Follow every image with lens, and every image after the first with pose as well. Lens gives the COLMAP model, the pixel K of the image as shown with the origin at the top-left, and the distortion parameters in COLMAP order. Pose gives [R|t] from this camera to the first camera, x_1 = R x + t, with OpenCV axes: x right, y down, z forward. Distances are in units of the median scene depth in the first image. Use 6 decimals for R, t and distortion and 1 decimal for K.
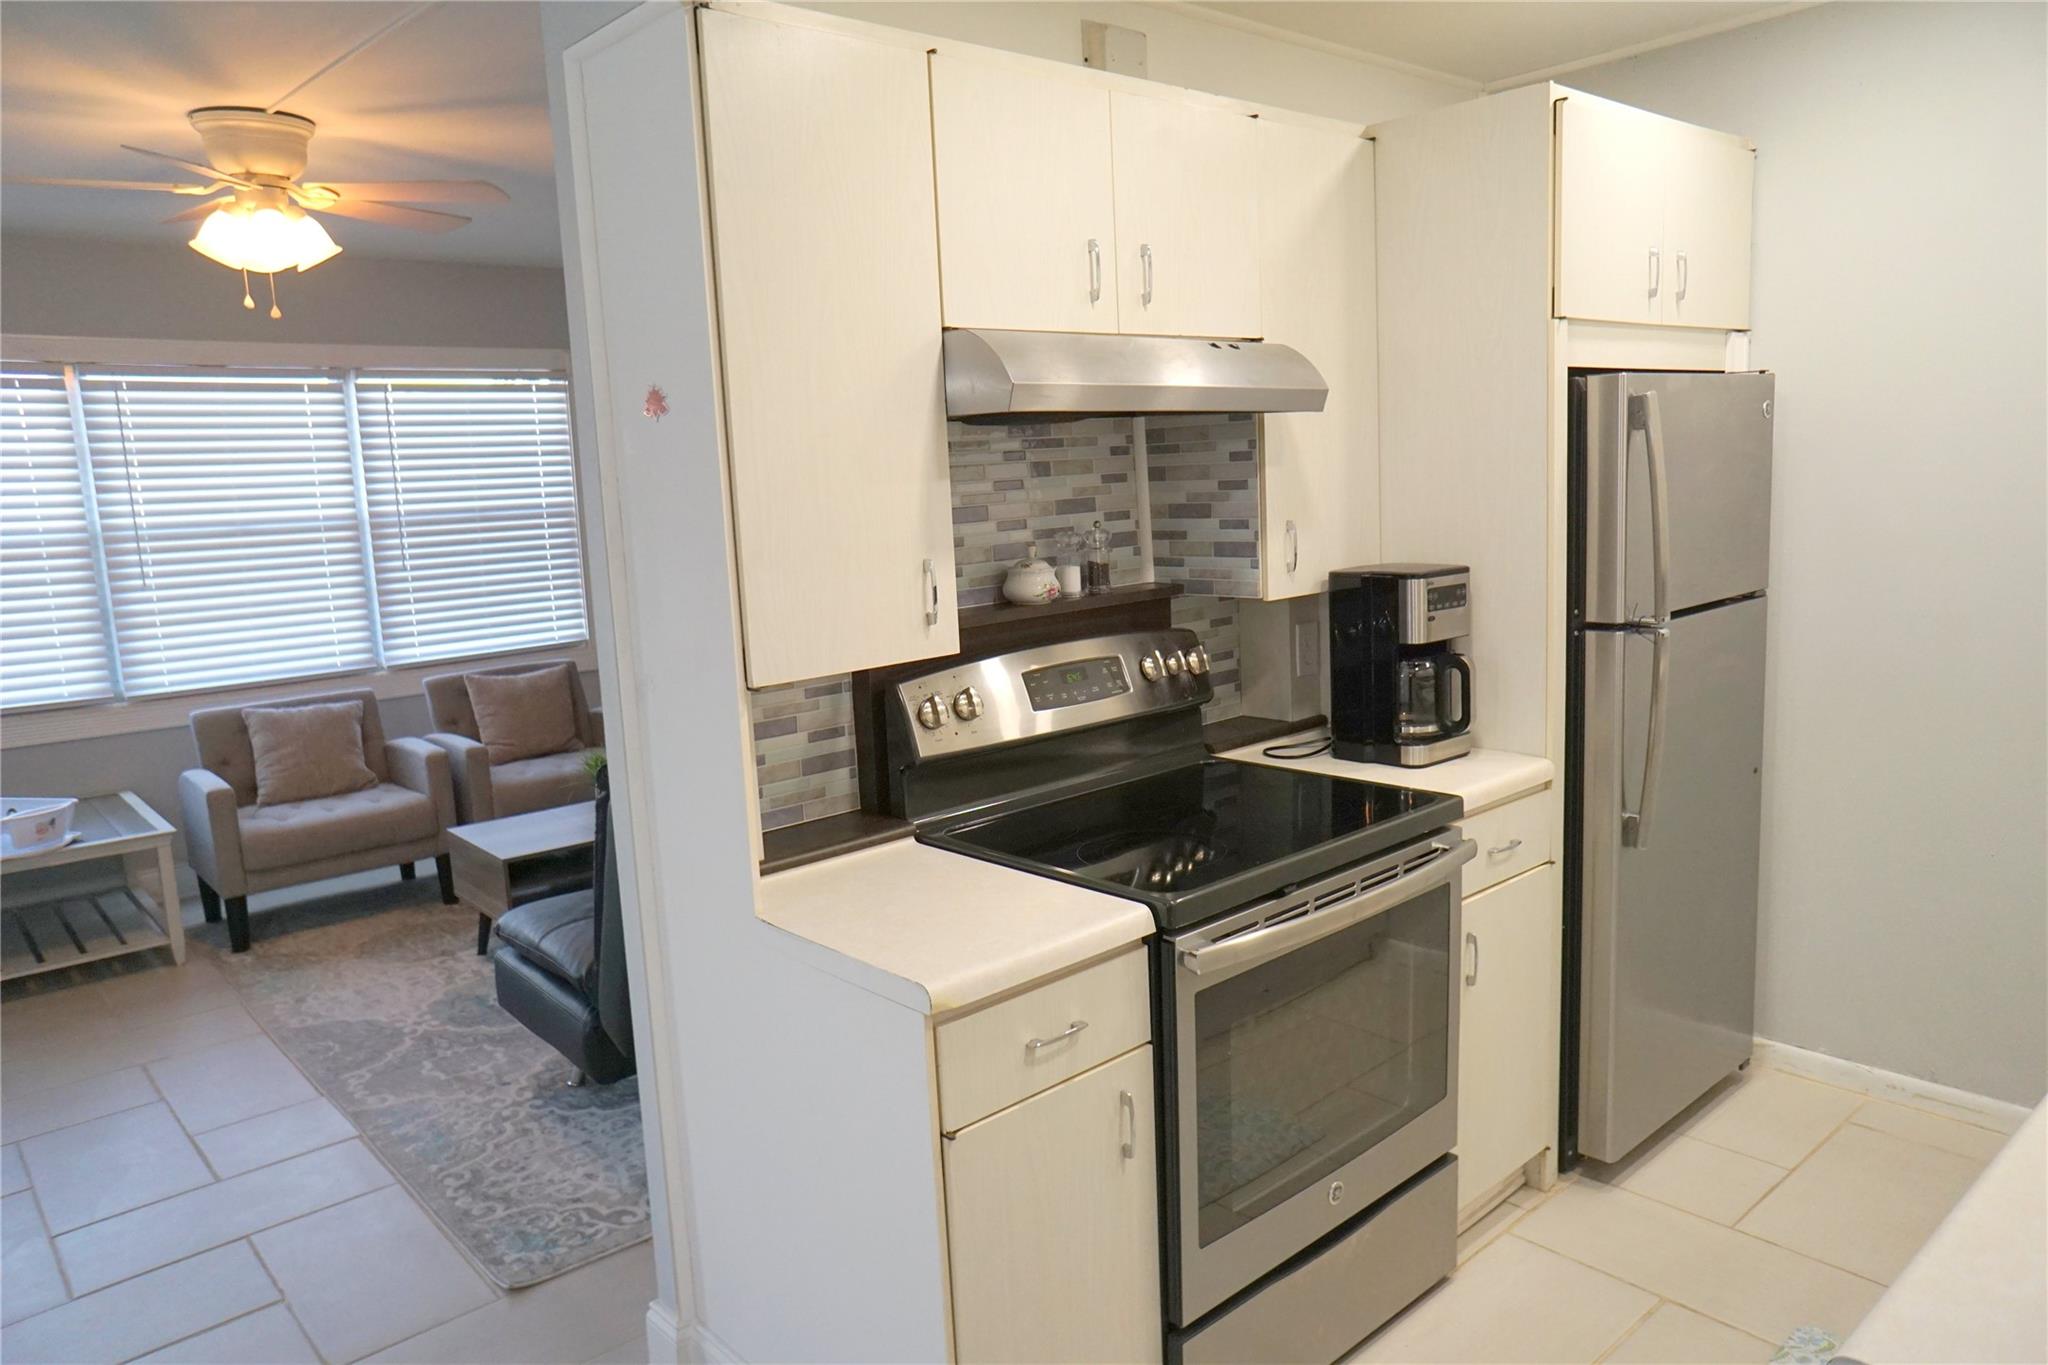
lens RADIAL K [[1385.0, 0, 1007.4], [0, 1385.0, 689.7], [0, 0, 1]] dist [-0.067616, 0.087737]
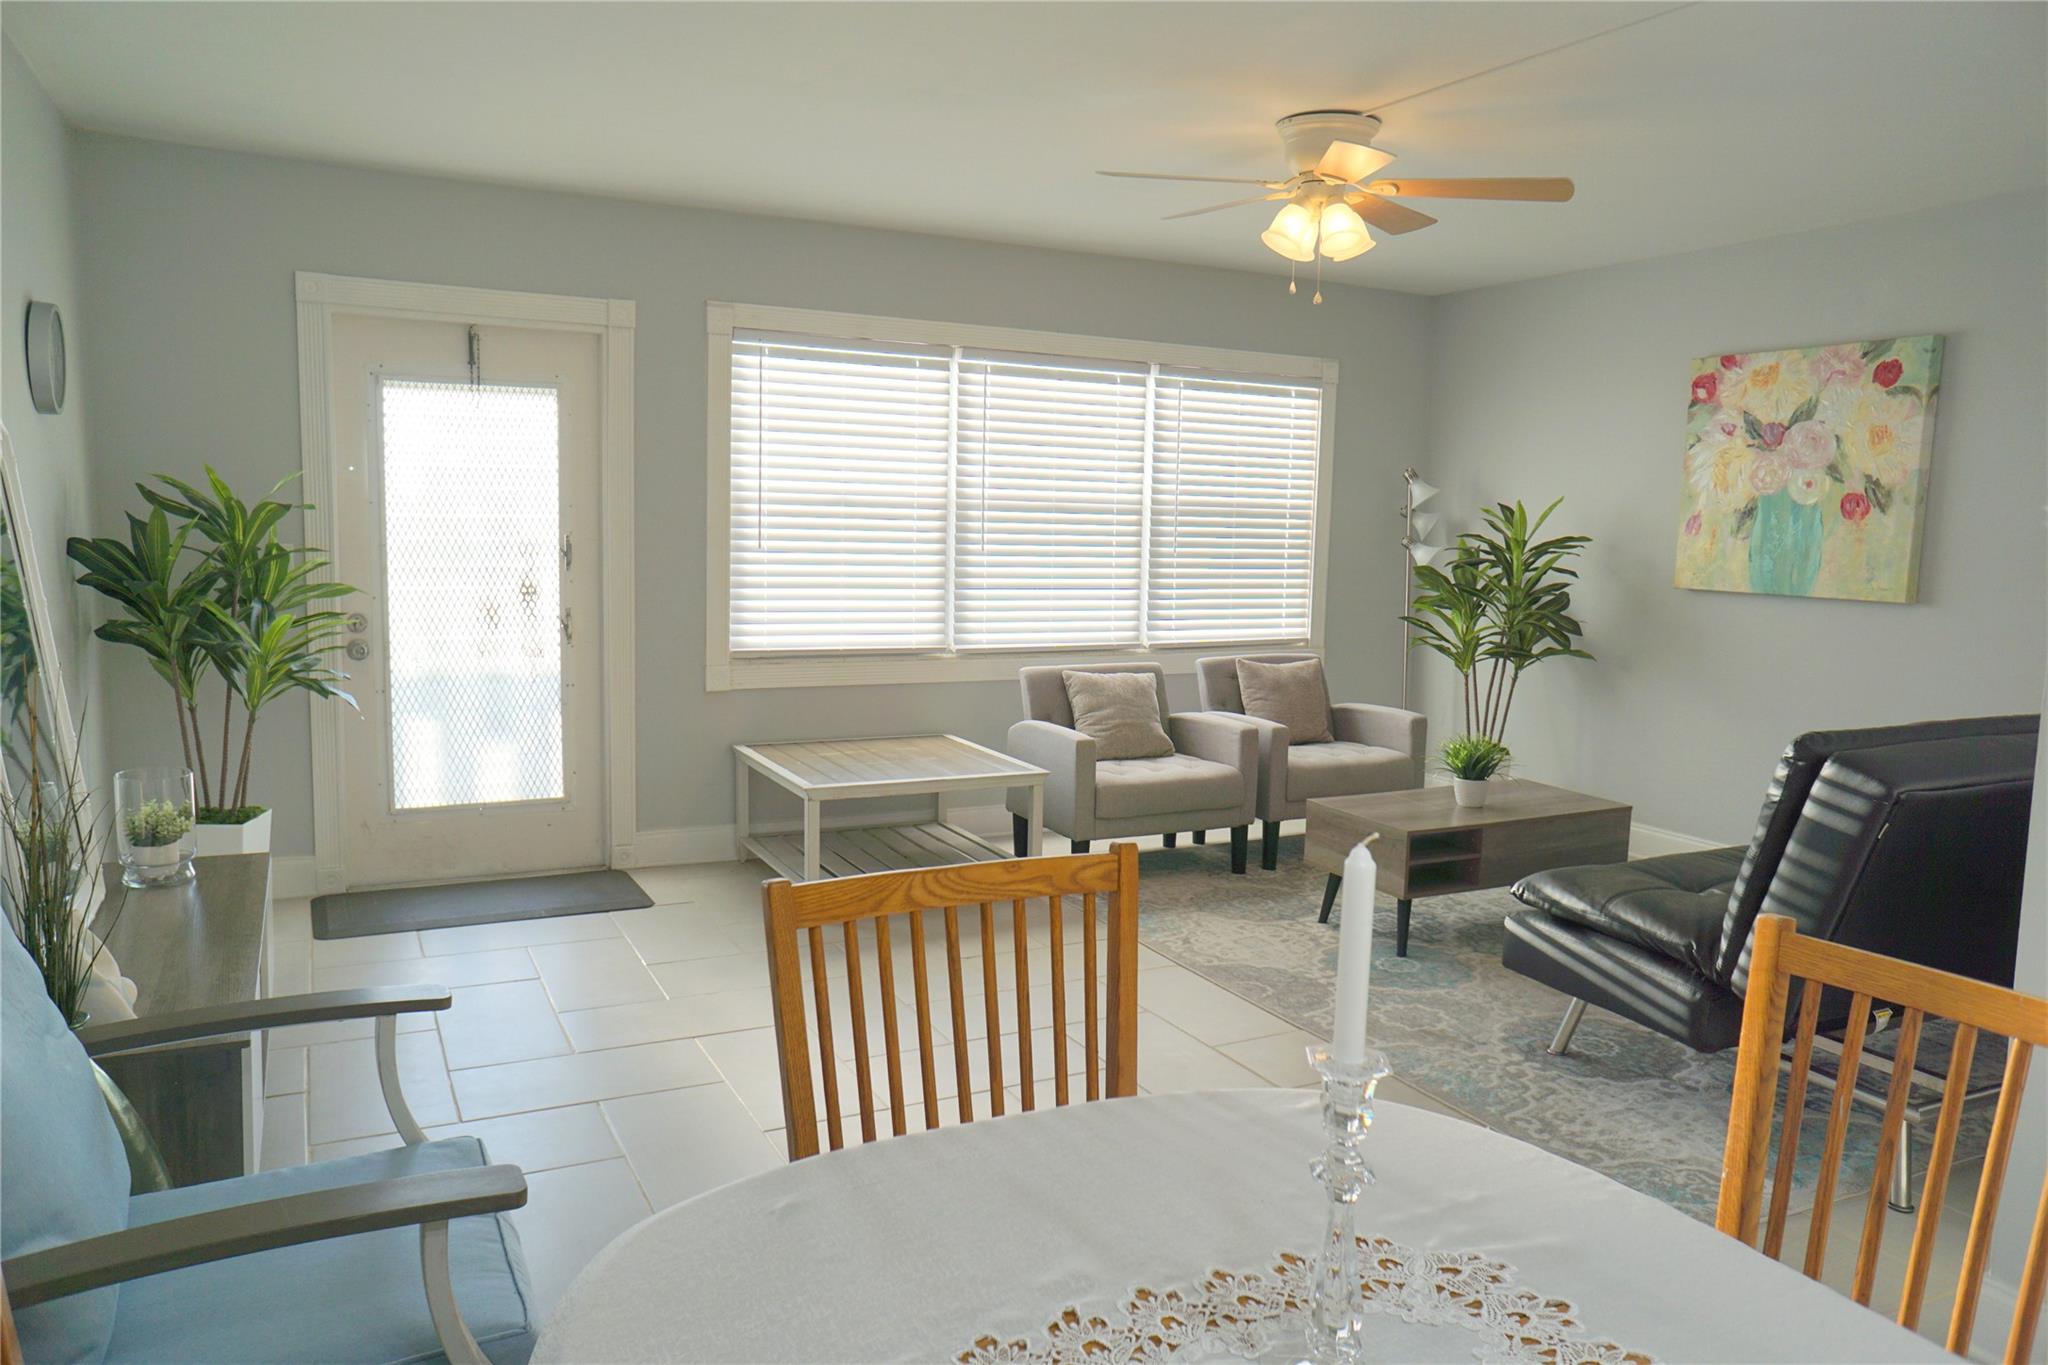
lens RADIAL K [[1385.0, 0, 1016.1], [0, 1385.0, 685.0], [0, 0, 1]] dist [-0.067616, 0.087737]
pose [[0.966563, 0.092879, -0.239017, -0.334254], [-0.100976, 0.994649, -0.021832, 0.053363], [0.235710, 0.045237, 0.970770, -0.067544]]
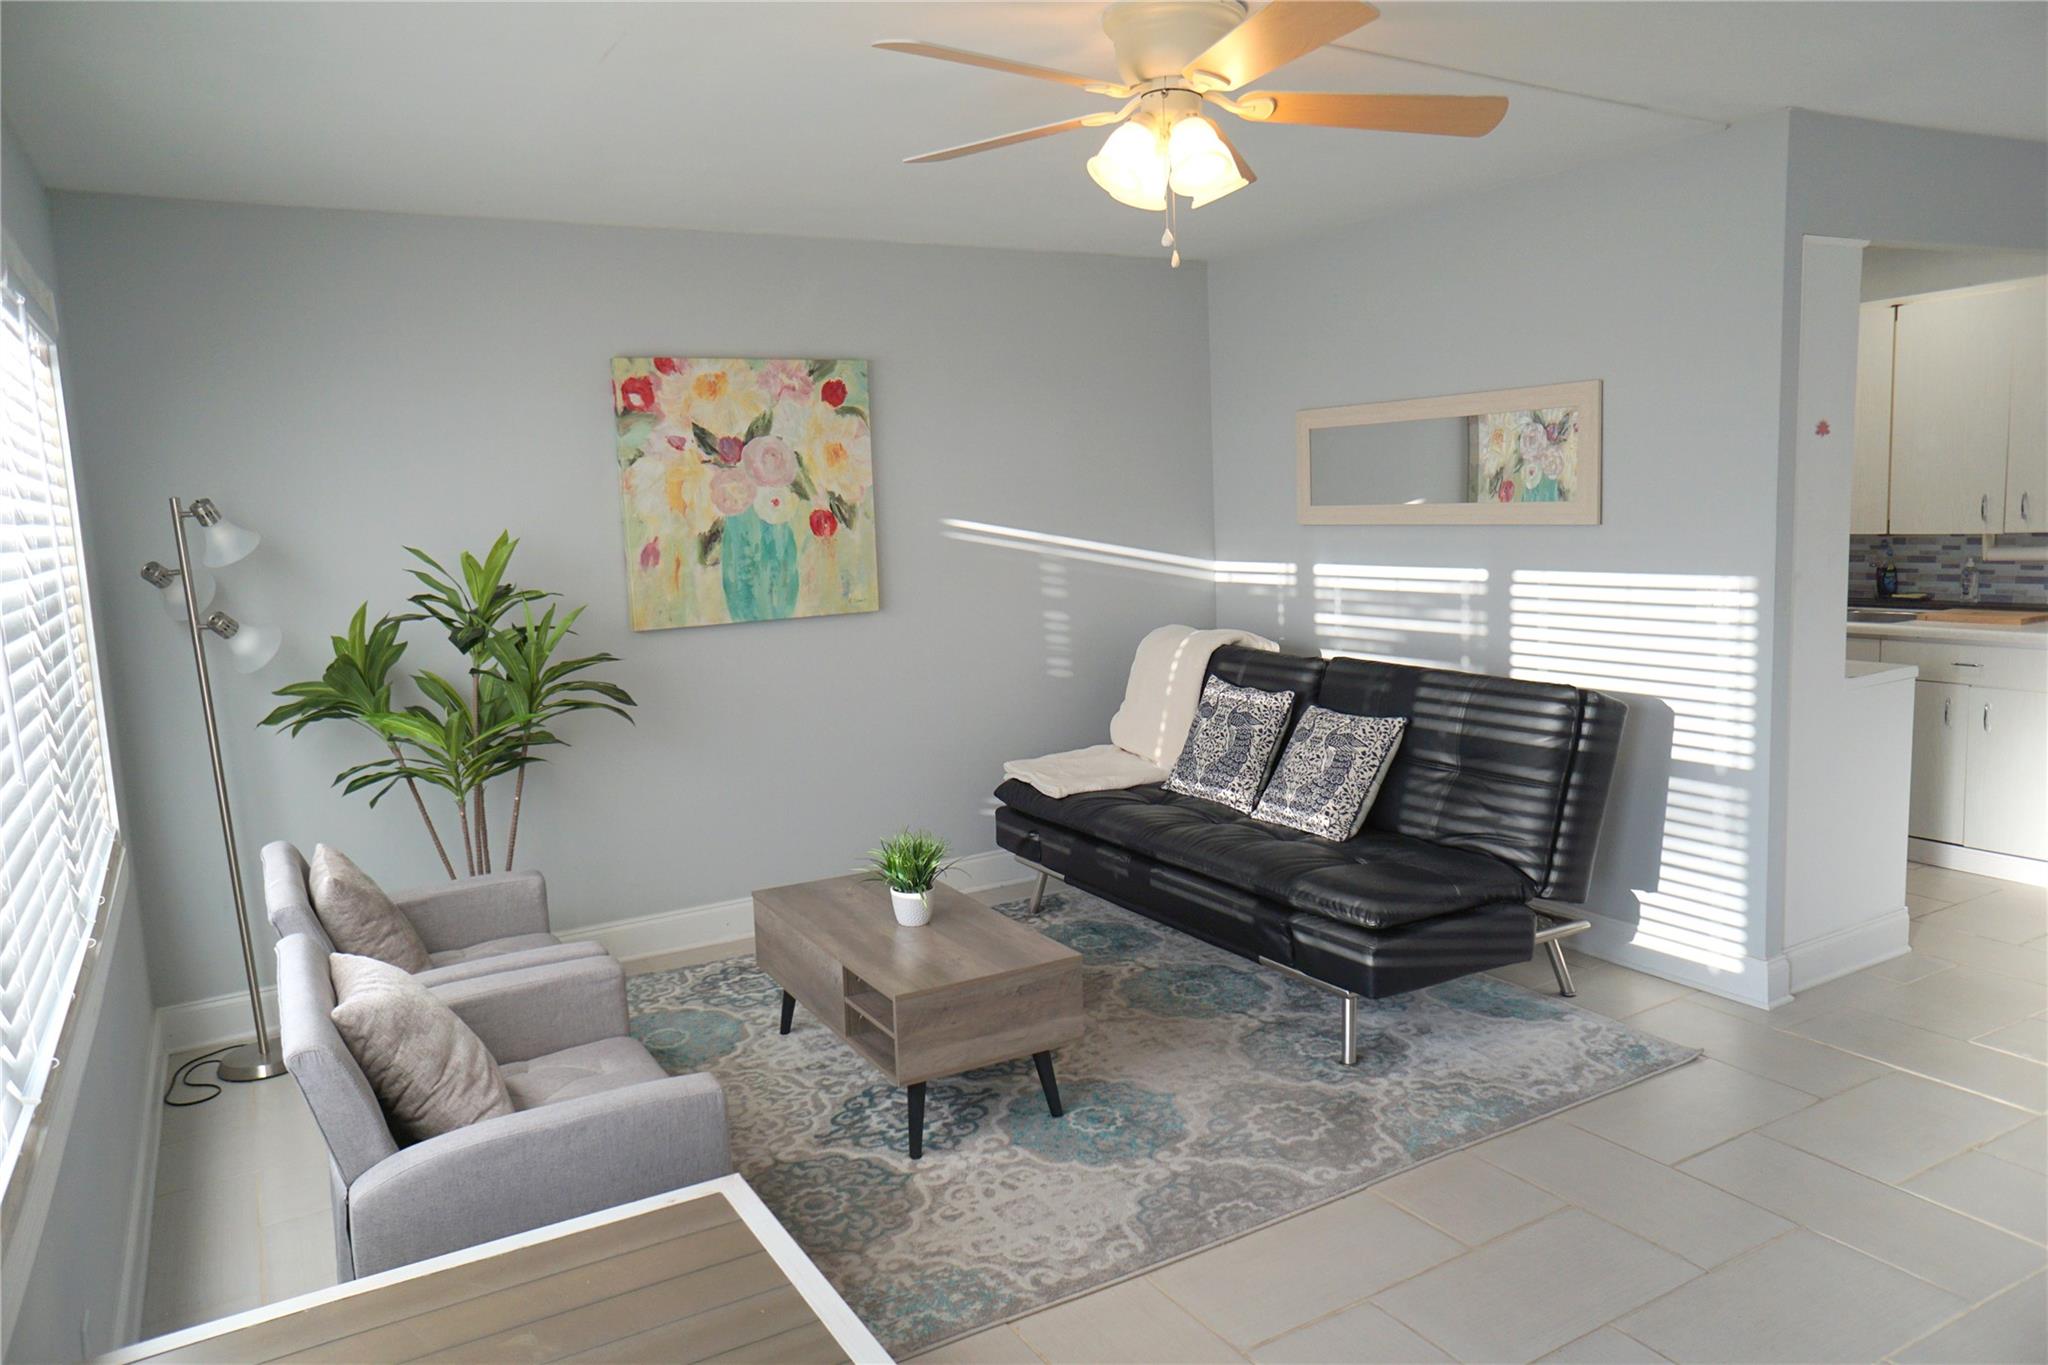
lens RADIAL K [[1385.0, 0, 1028.4], [0, 1385.0, 679.6], [0, 0, 1]] dist [-0.067616, 0.087737]
pose [[0.193574, -0.101761, 0.975794, -0.938376], [0.183310, 0.980842, 0.065924, -0.080618], [-0.963808, 0.166112, 0.208520, 0.670239]]
